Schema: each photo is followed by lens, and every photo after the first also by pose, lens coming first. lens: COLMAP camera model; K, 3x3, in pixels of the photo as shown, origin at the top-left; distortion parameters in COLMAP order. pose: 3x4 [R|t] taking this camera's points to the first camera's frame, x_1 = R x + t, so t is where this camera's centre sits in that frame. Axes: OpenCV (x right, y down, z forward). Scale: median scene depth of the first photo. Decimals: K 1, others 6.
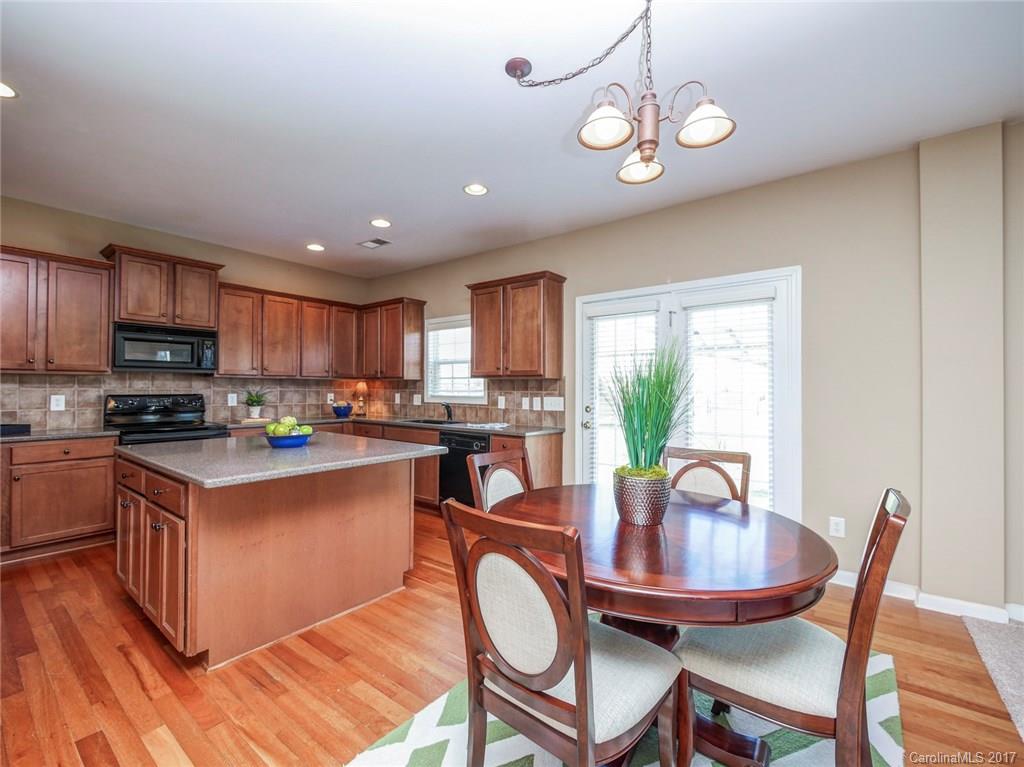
lens RADIAL K [[437.8, 0, 511.6], [0, 437.8, 385.6], [0, 0, 1]] dist [-0.006984, 0.000332]
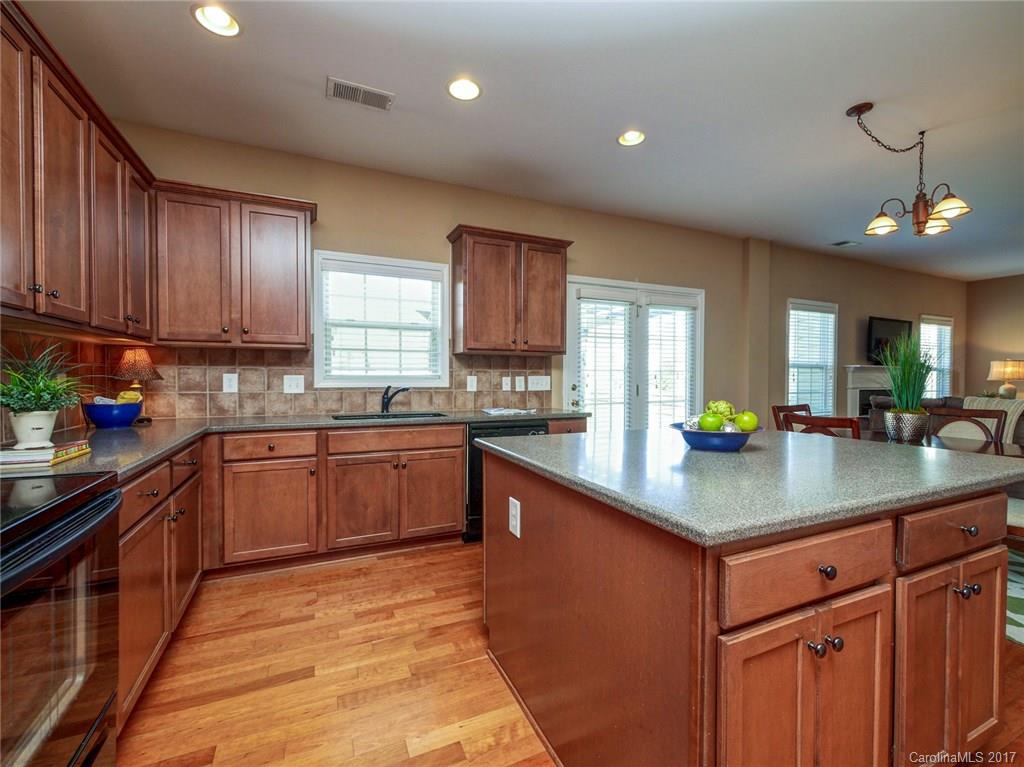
lens RADIAL K [[437.8, 0, 509.2], [0, 437.8, 381.5], [0, 0, 1]] dist [-0.006984, 0.000332]
pose [[0.473001, -0.016216, 0.880913, -0.728132], [-0.006459, 0.999740, 0.021872, 0.017407], [-0.881038, -0.016036, 0.472773, 0.589137]]
